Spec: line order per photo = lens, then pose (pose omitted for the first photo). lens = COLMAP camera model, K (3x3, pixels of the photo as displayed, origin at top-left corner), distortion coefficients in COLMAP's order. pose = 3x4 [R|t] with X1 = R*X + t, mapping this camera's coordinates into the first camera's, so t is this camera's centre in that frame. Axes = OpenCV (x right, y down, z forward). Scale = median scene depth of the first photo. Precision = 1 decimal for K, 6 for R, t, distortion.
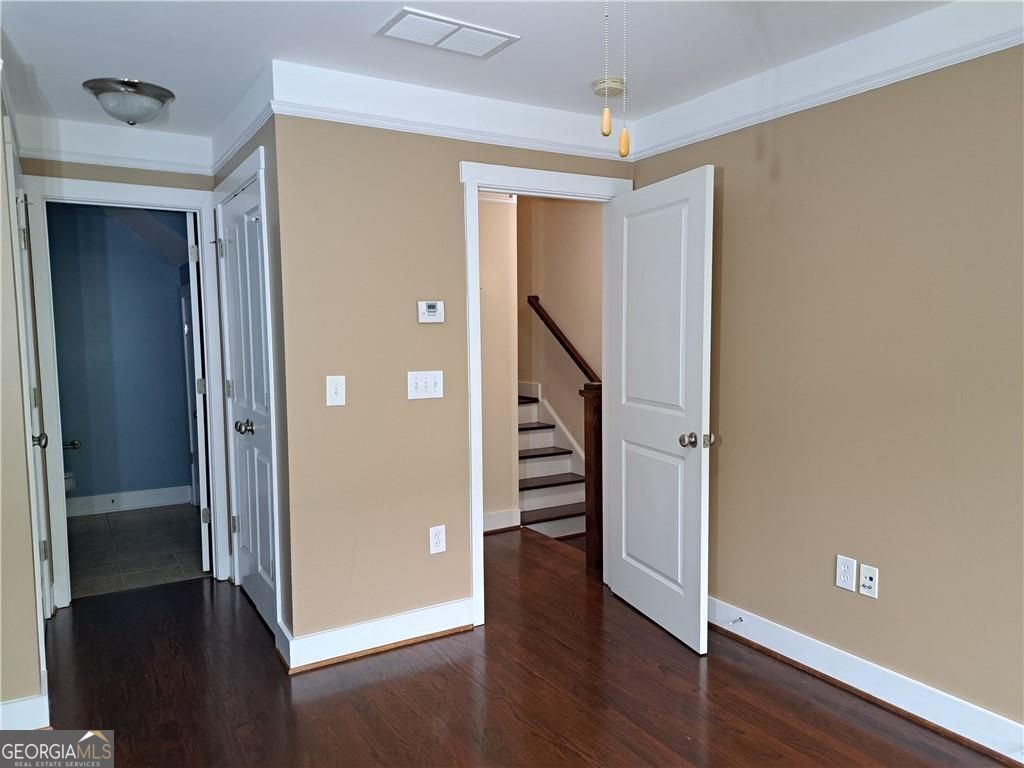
lens RADIAL K [[750.6, 0, 512.0], [0, 750.6, 384.0], [0, 0, 1]] dist [0.044589, -0.005320]
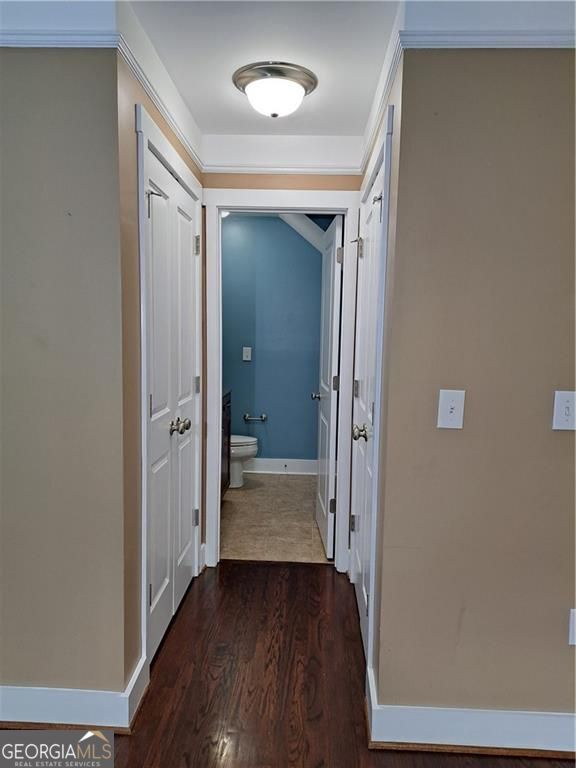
lens RADIAL K [[563.0, 0, 290.8], [0, 563.0, 388.9], [0, 0, 1]] dist [0.044589, -0.005320]
pose [[0.838857, 0.082213, -0.538108, -0.048555], [-0.067363, 0.996609, 0.047251, -0.022950], [0.540168, -0.003389, 0.841550, 0.338114]]
